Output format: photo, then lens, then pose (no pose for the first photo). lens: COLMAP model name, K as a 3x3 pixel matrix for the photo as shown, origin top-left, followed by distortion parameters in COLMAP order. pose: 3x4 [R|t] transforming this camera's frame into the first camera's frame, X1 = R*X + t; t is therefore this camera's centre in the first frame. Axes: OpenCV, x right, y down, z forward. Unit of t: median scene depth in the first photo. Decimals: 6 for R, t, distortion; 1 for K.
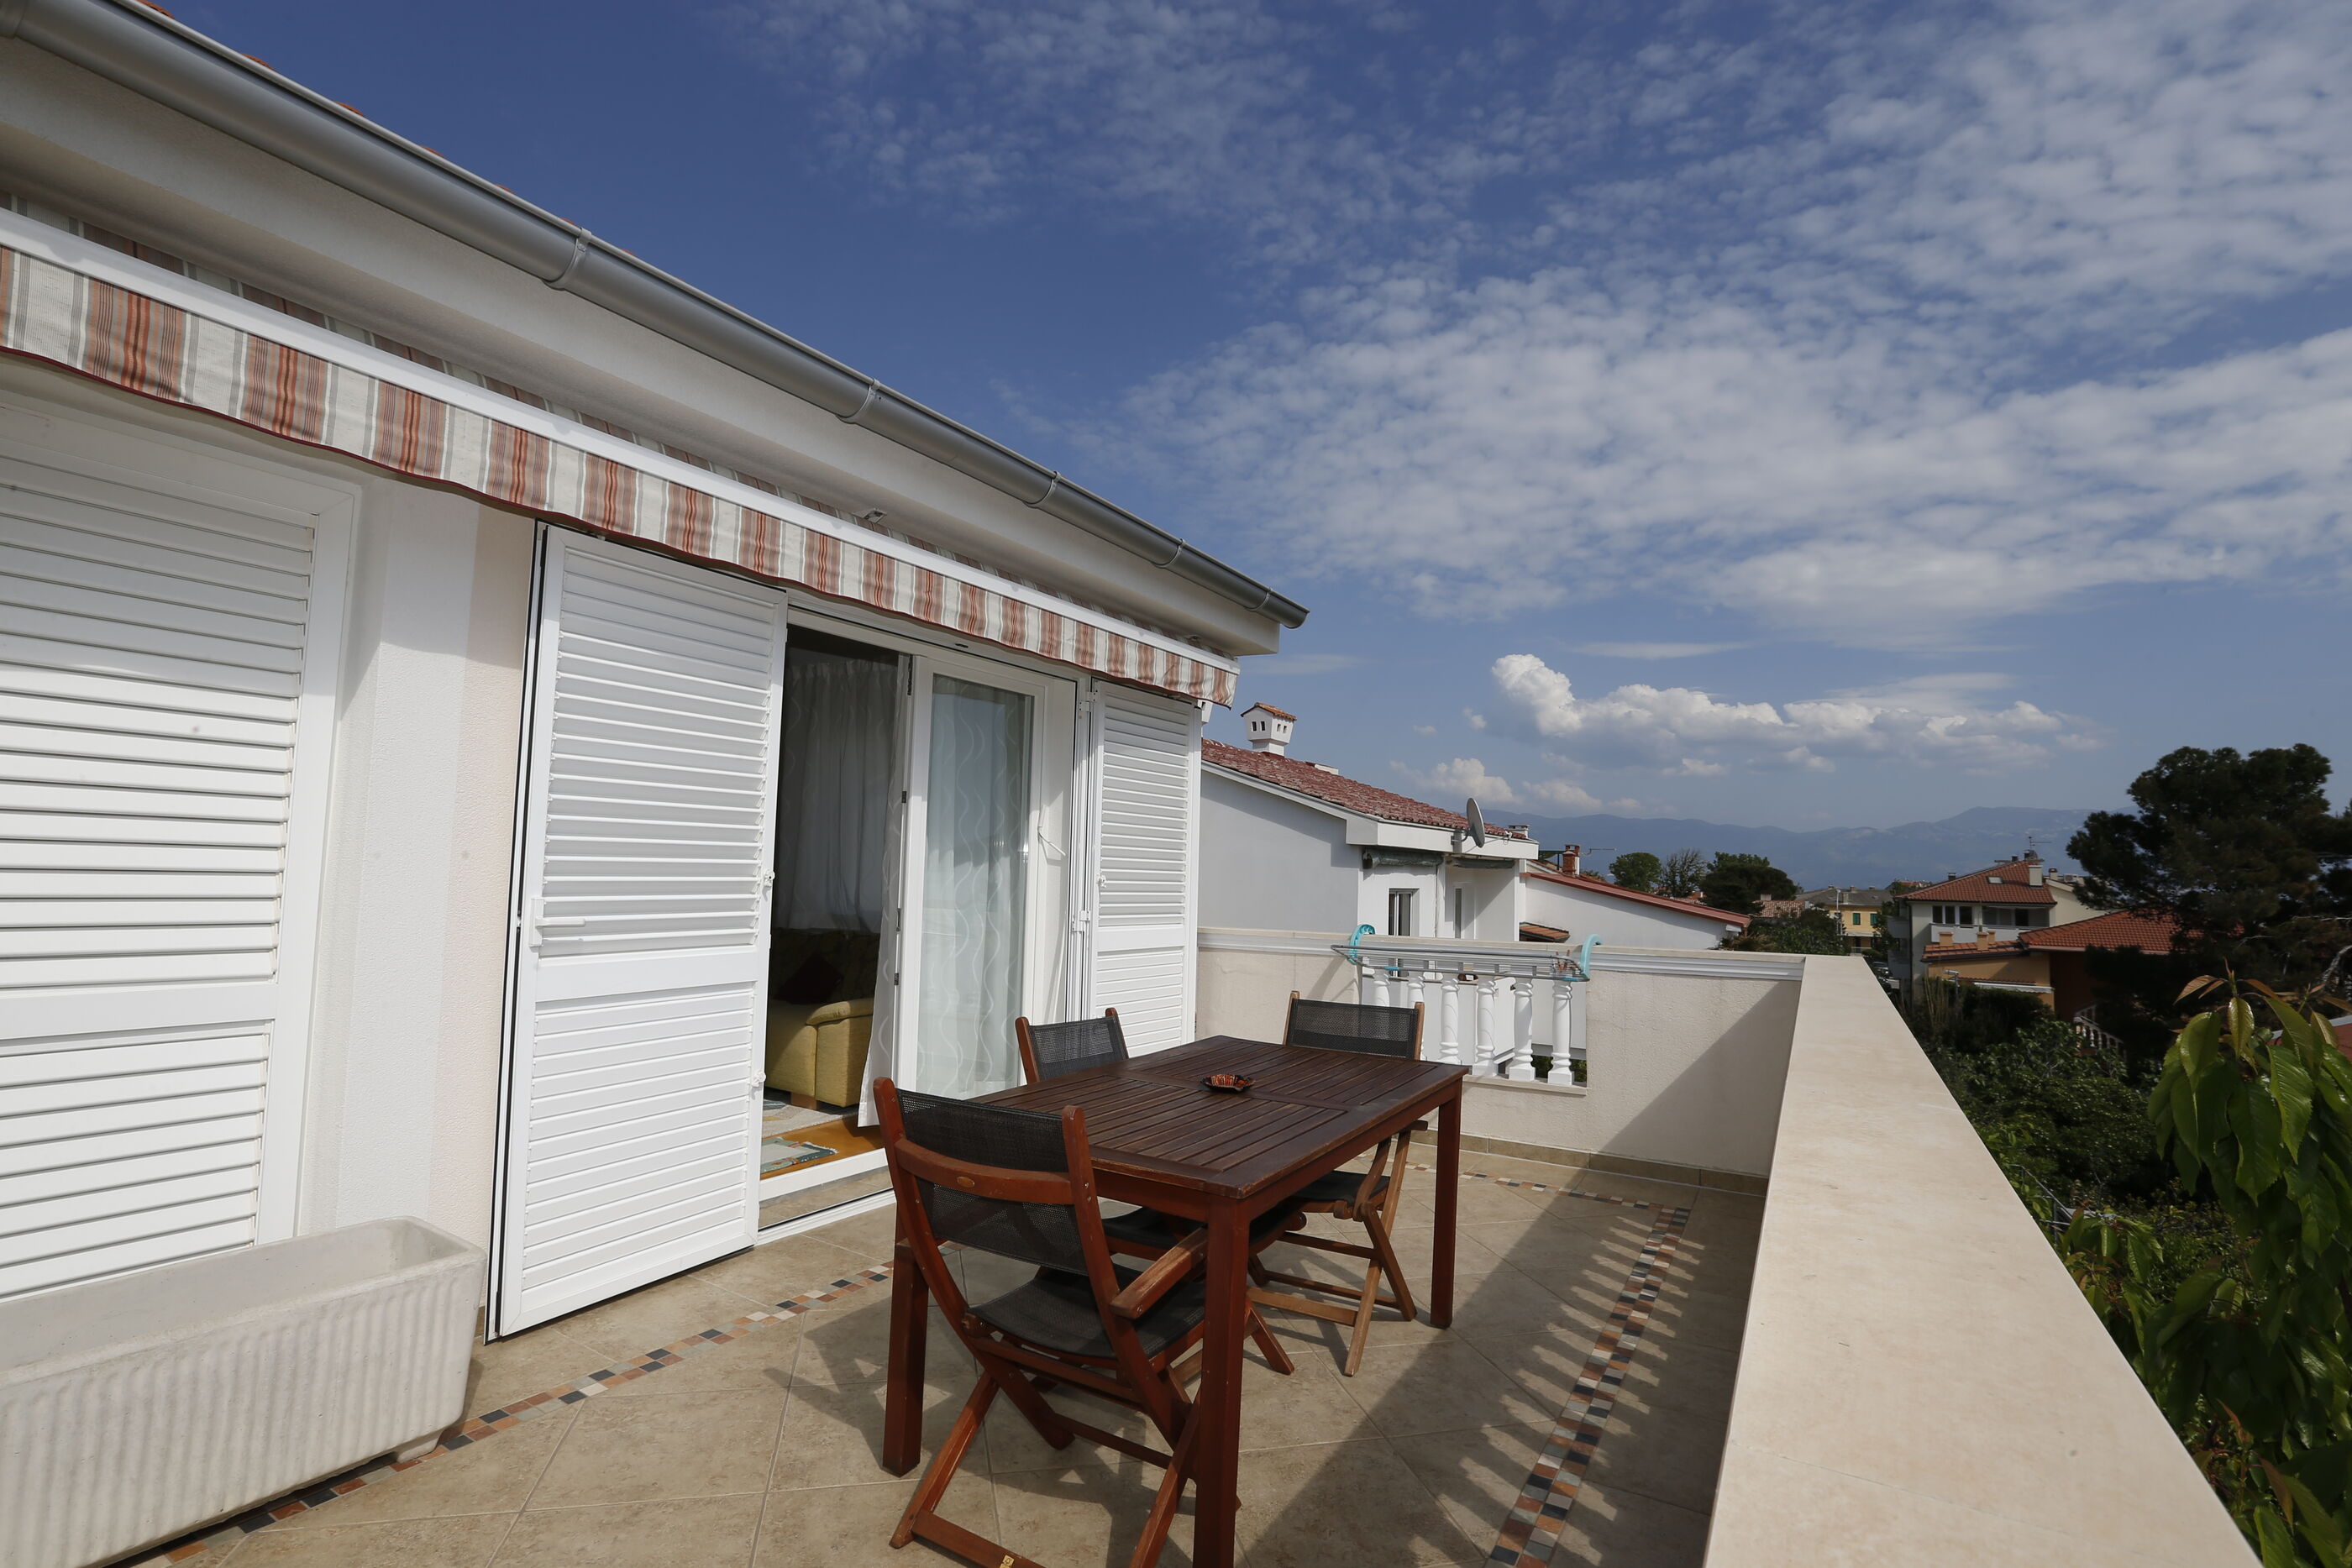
lens RADIAL K [[1083.2, 0, 1170.6], [0, 1083.2, 789.3], [0, 0, 1]] dist [-0.066308, 0.033036]
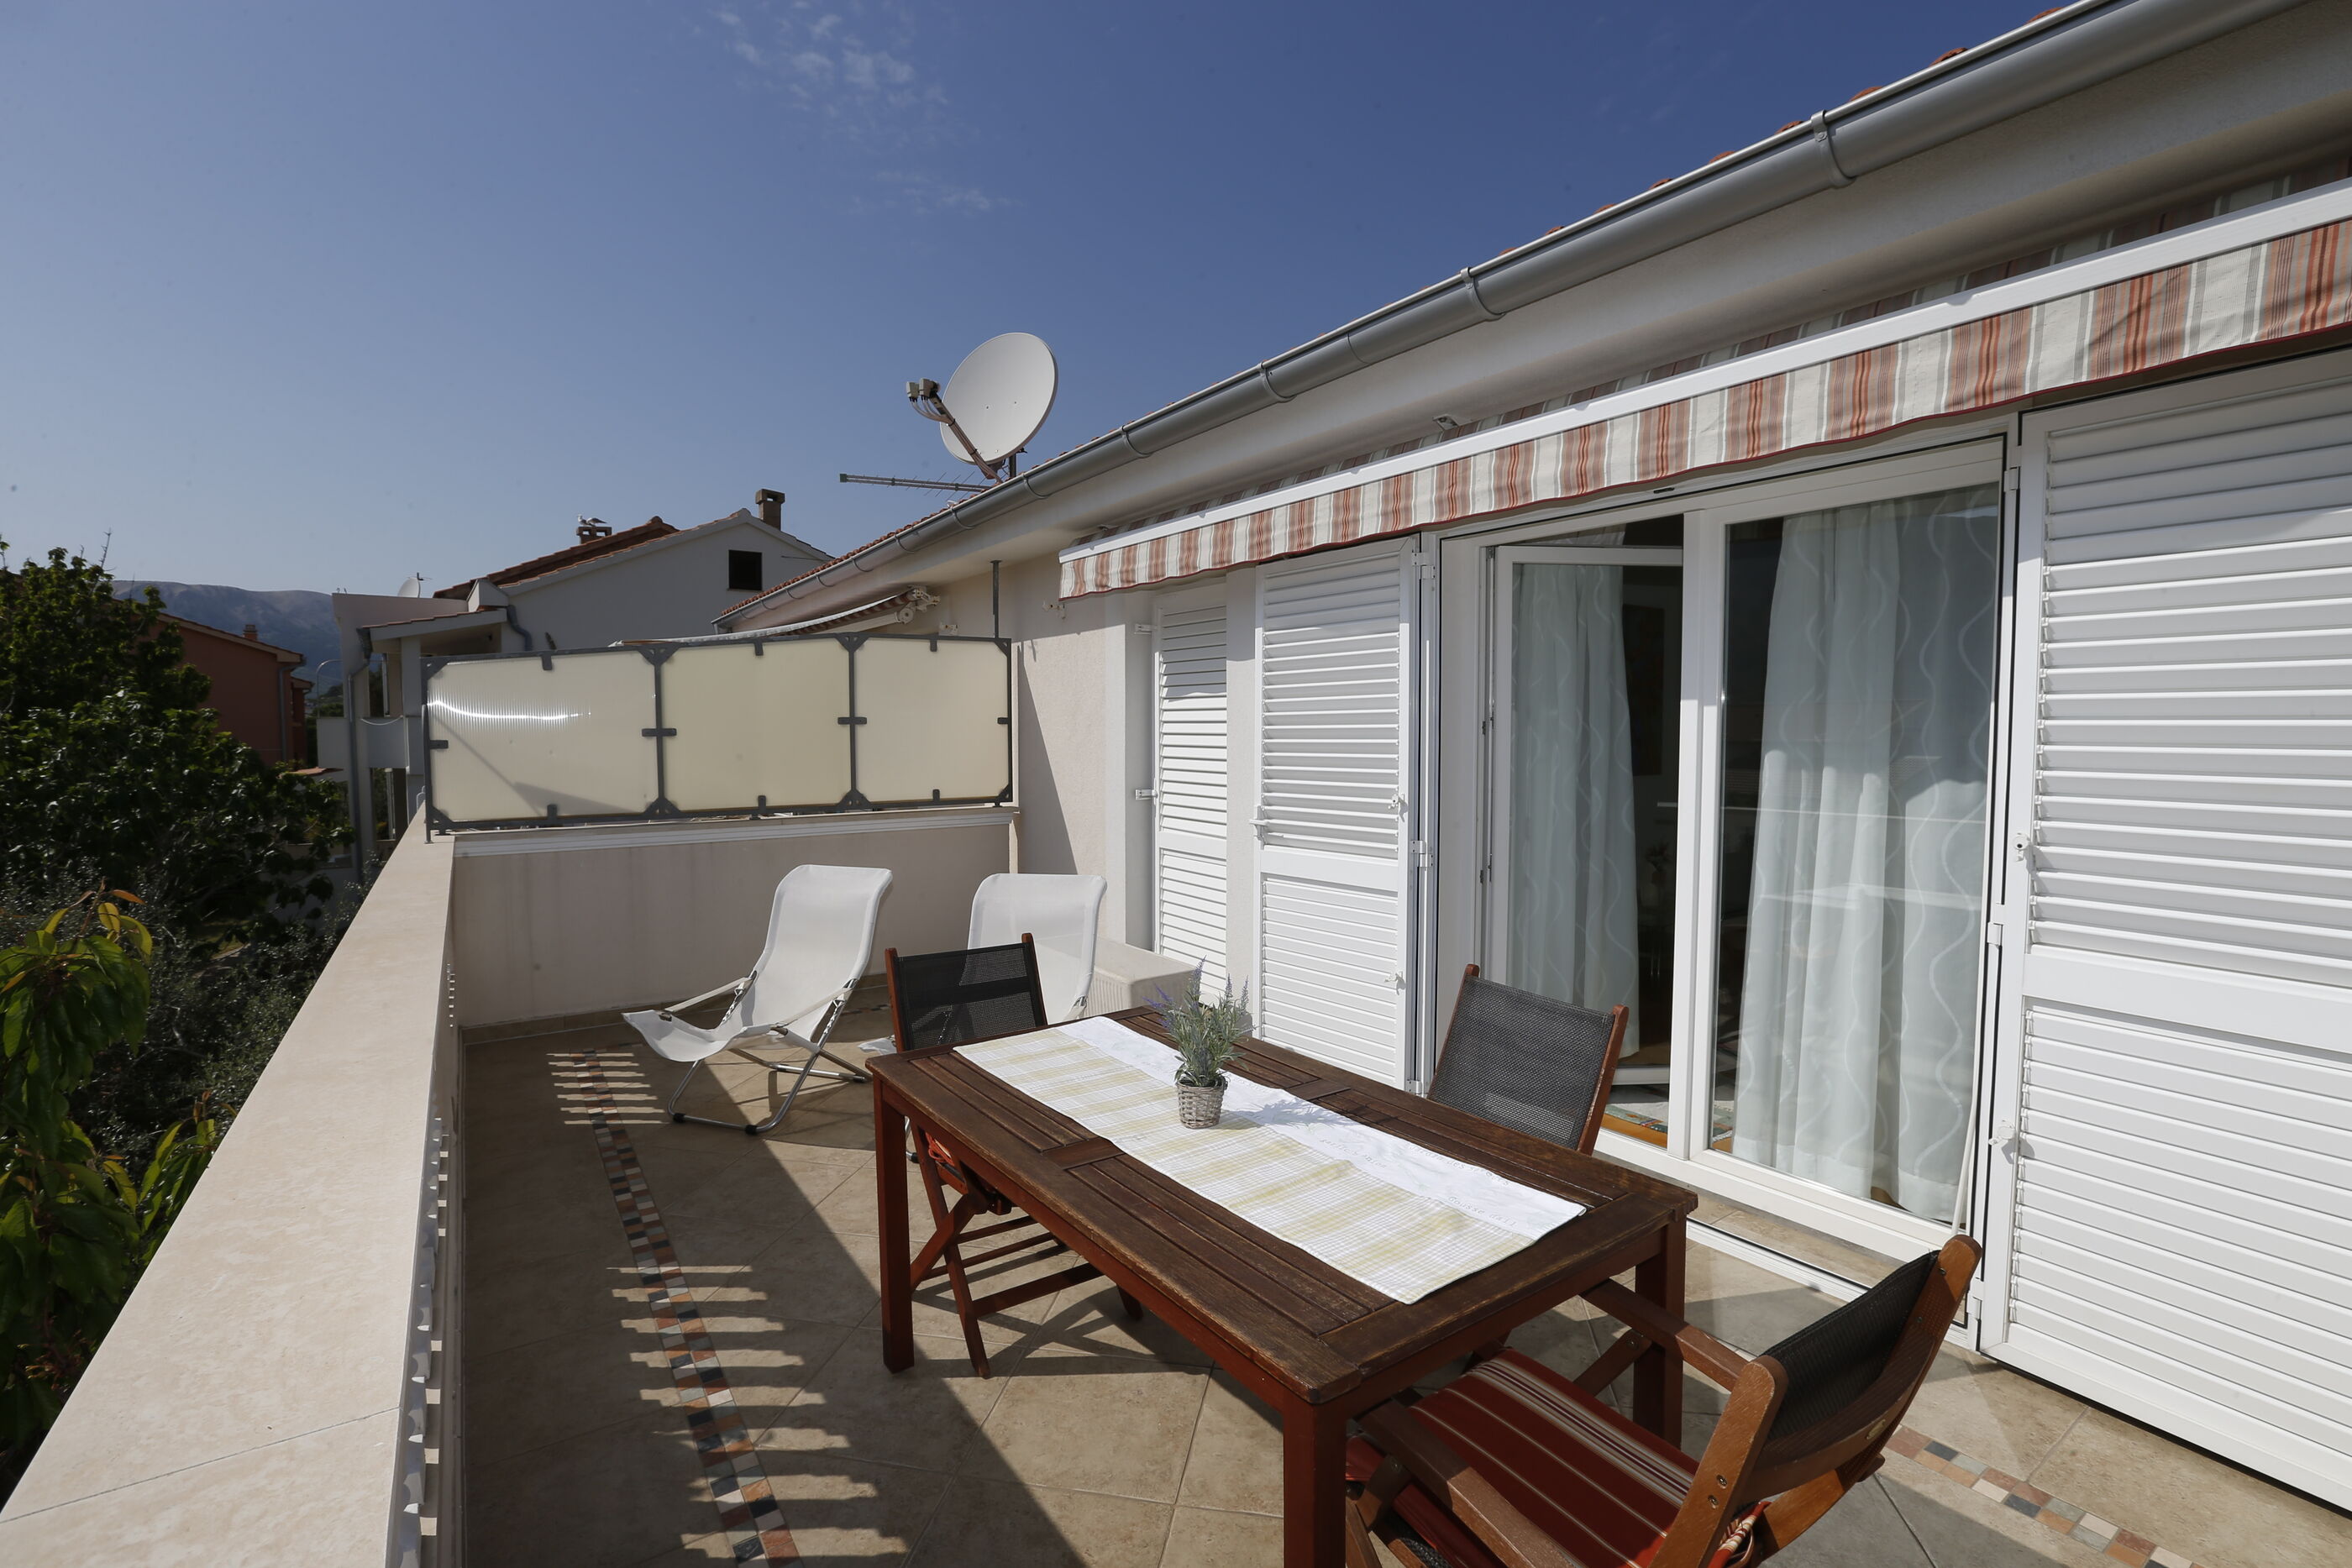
lens RADIAL K [[1069.6, 0, 1168.1], [0, 1069.6, 789.7], [0, 0, 1]] dist [-0.057262, 0.022014]
pose [[-0.411708, 0.030334, -0.910811, 0.575761], [0.066101, 0.997807, 0.003352, 0.040181], [0.908915, -0.058826, -0.412810, 0.977635]]
